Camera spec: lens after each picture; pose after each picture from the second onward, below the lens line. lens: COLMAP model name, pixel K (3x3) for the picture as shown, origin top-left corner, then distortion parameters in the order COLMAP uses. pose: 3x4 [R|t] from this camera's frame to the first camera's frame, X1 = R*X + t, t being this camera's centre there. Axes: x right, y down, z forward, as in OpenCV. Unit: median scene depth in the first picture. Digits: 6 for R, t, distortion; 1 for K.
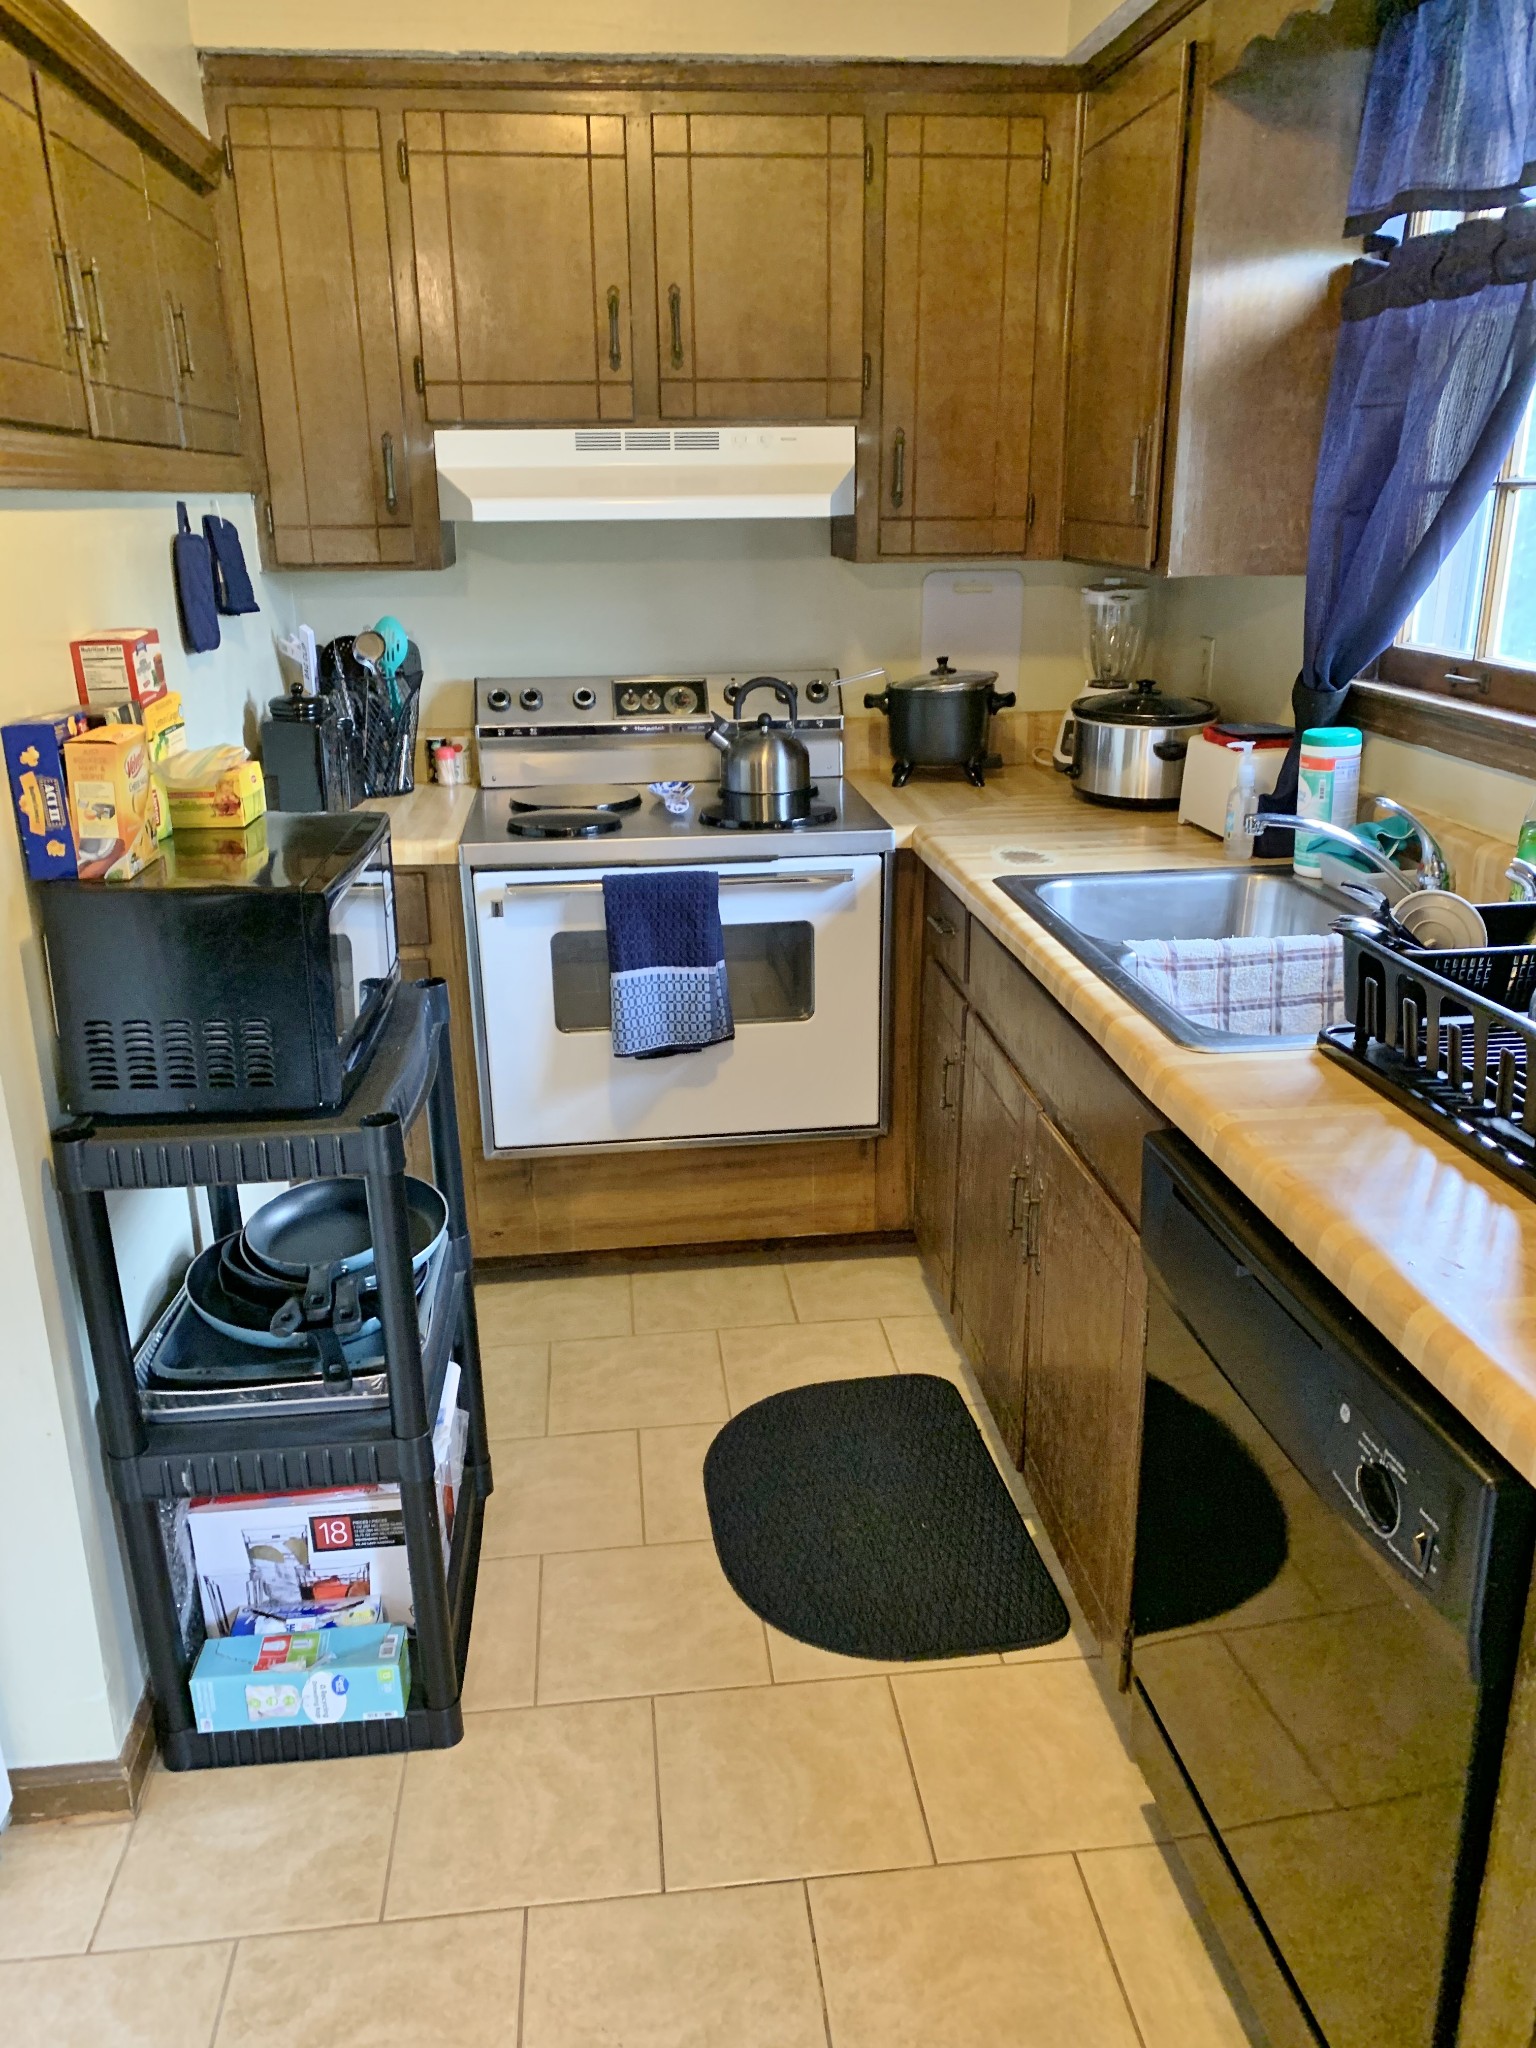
lens RADIAL K [[1565.2, 0, 768.8], [0, 1565.2, 1056.2], [0, 0, 1]] dist [0.019424, -0.019417]
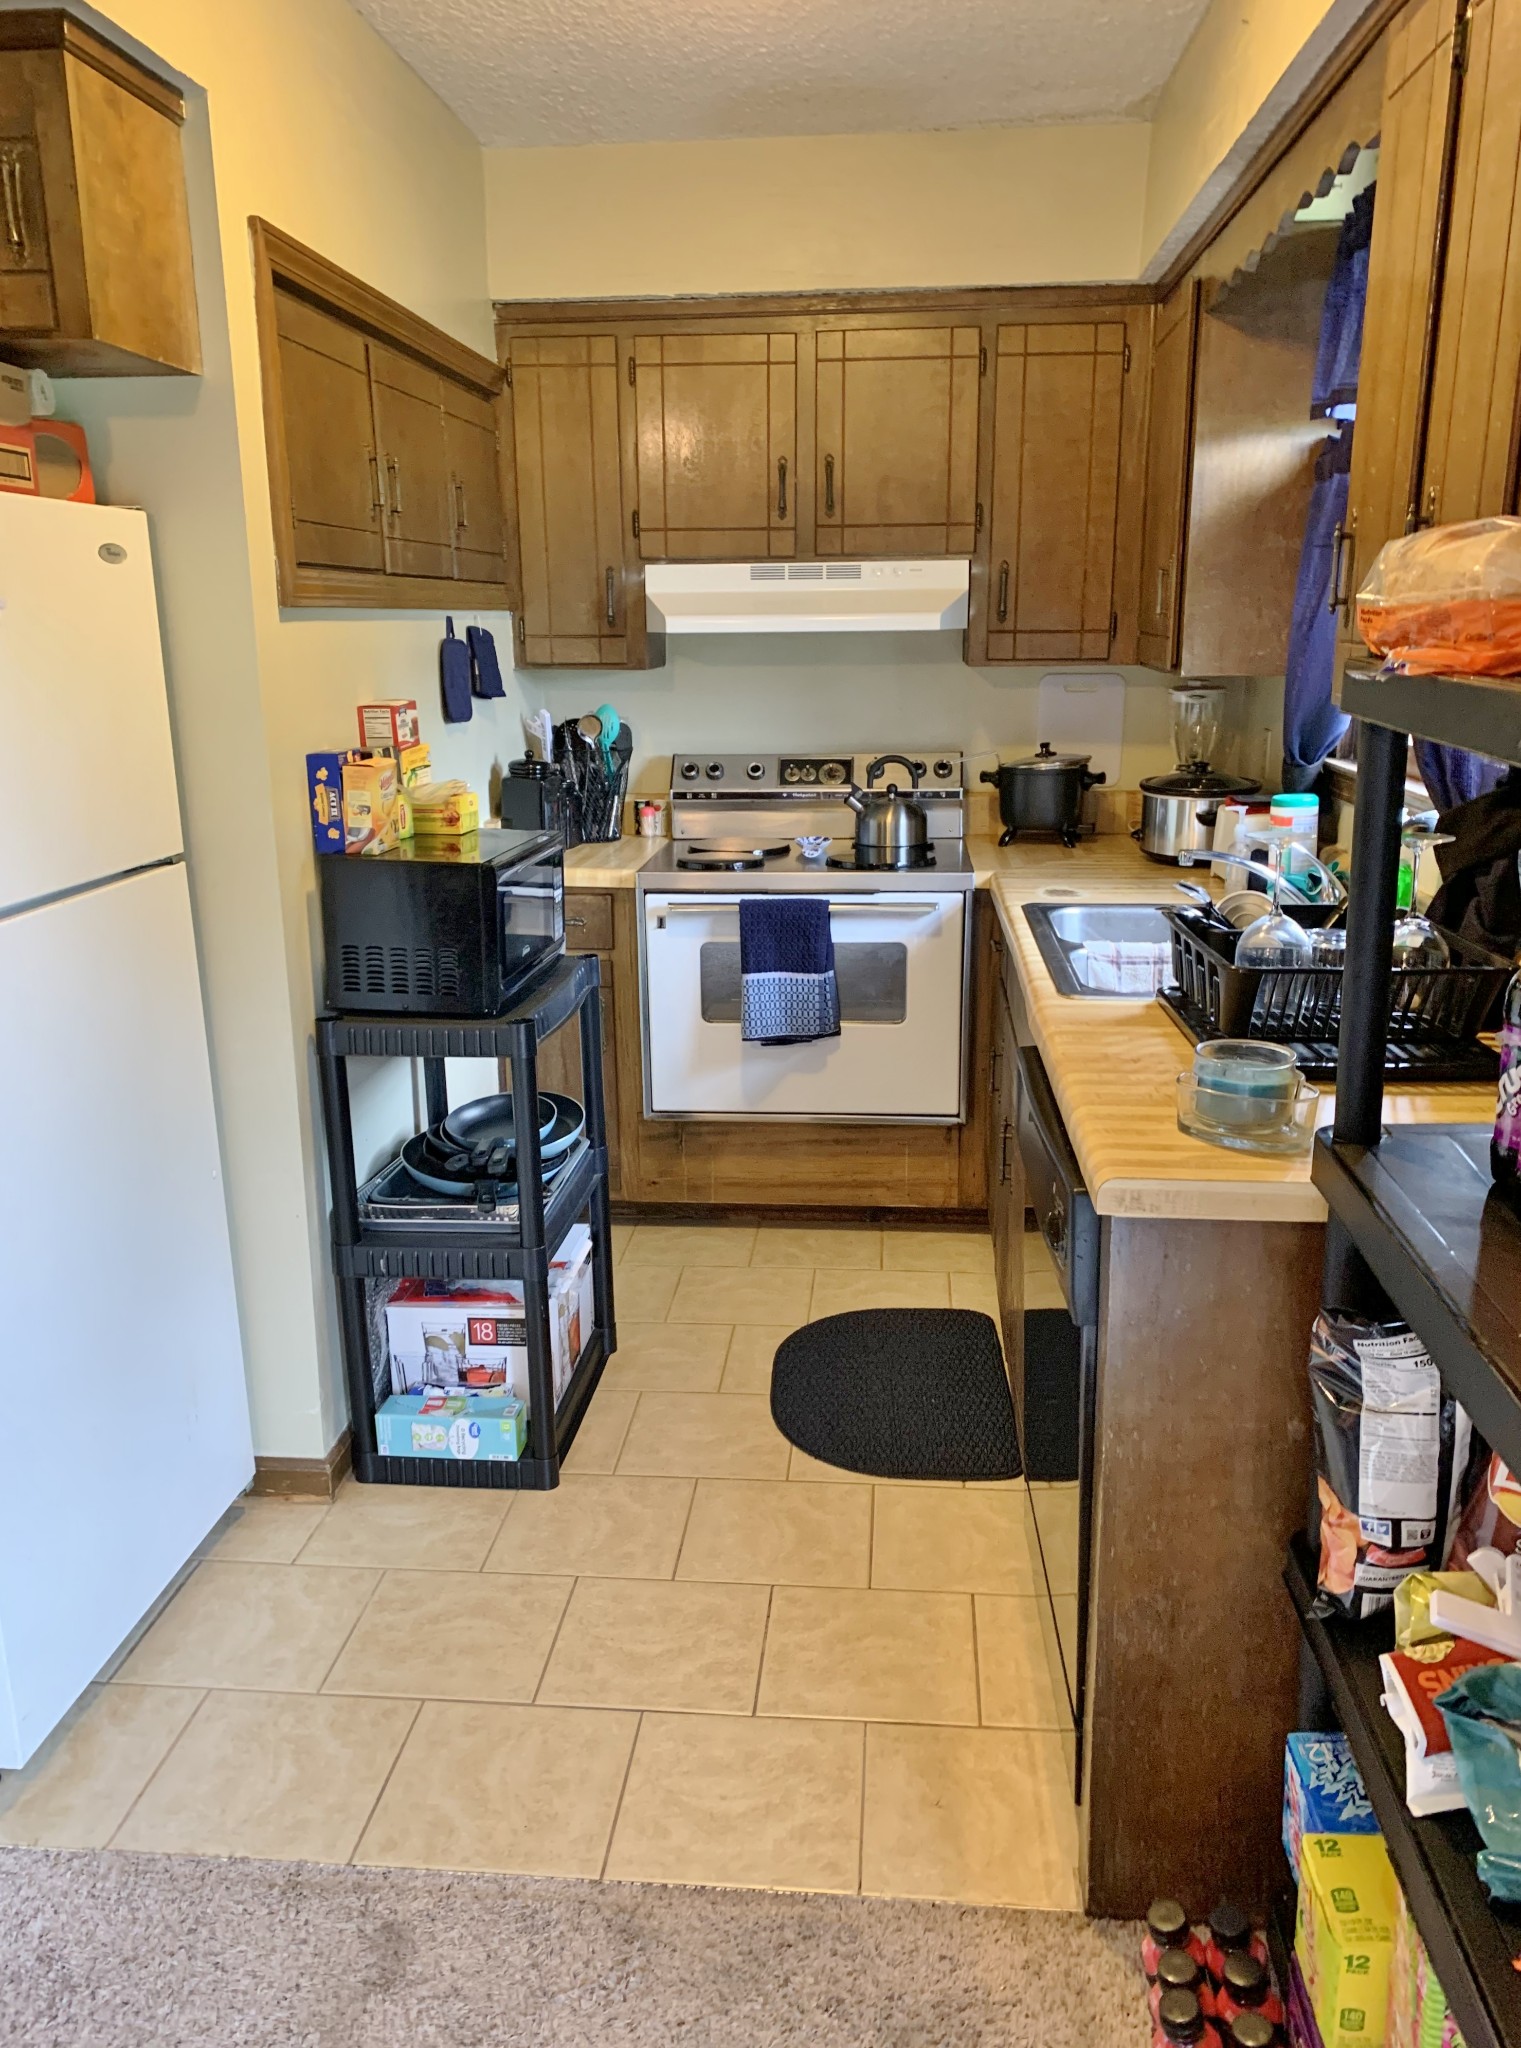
lens RADIAL K [[1565.2, 0, 757.1], [0, 1565.2, 1053.5], [0, 0, 1]] dist [0.019424, -0.019417]
pose [[0.980497, 0.055066, -0.188663, 0.157270], [-0.068202, 0.995626, -0.063853, 0.093076], [0.184322, 0.075475, 0.979964, -0.256653]]
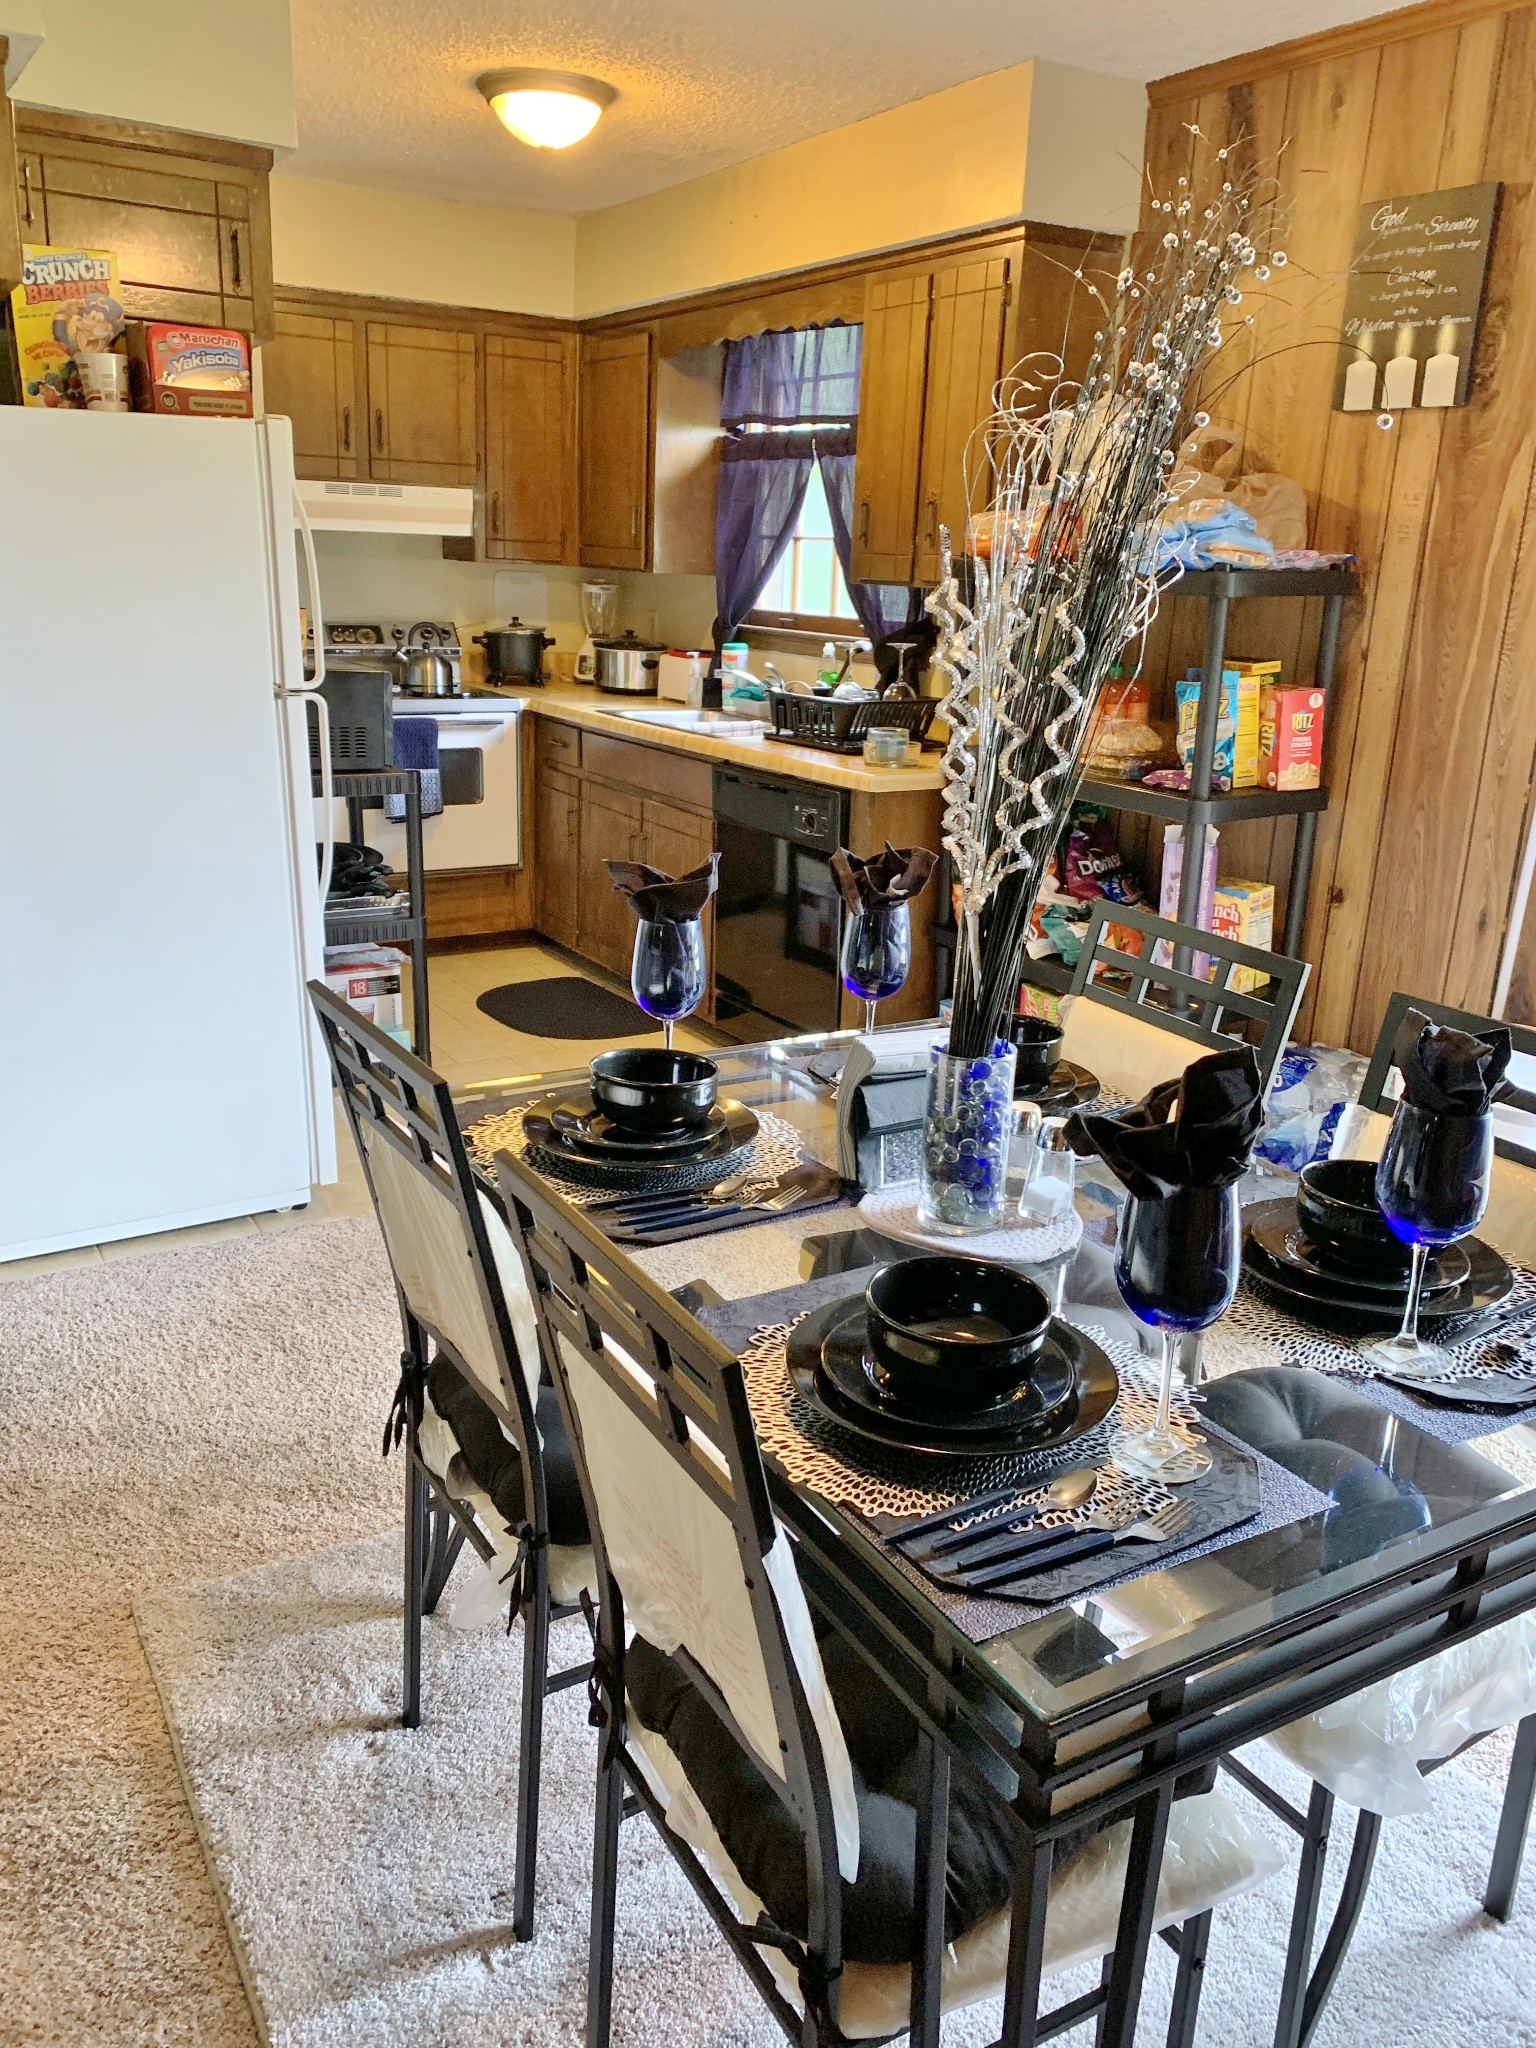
lens RADIAL K [[1565.2, 0, 781.2], [0, 1565.2, 1032.0], [0, 0, 1]] dist [0.019424, -0.019417]
pose [[0.901173, -0.080537, 0.425912, -0.493655], [0.097730, 0.995039, -0.018630, 0.334875], [-0.422299, 0.058413, 0.904573, -0.866755]]
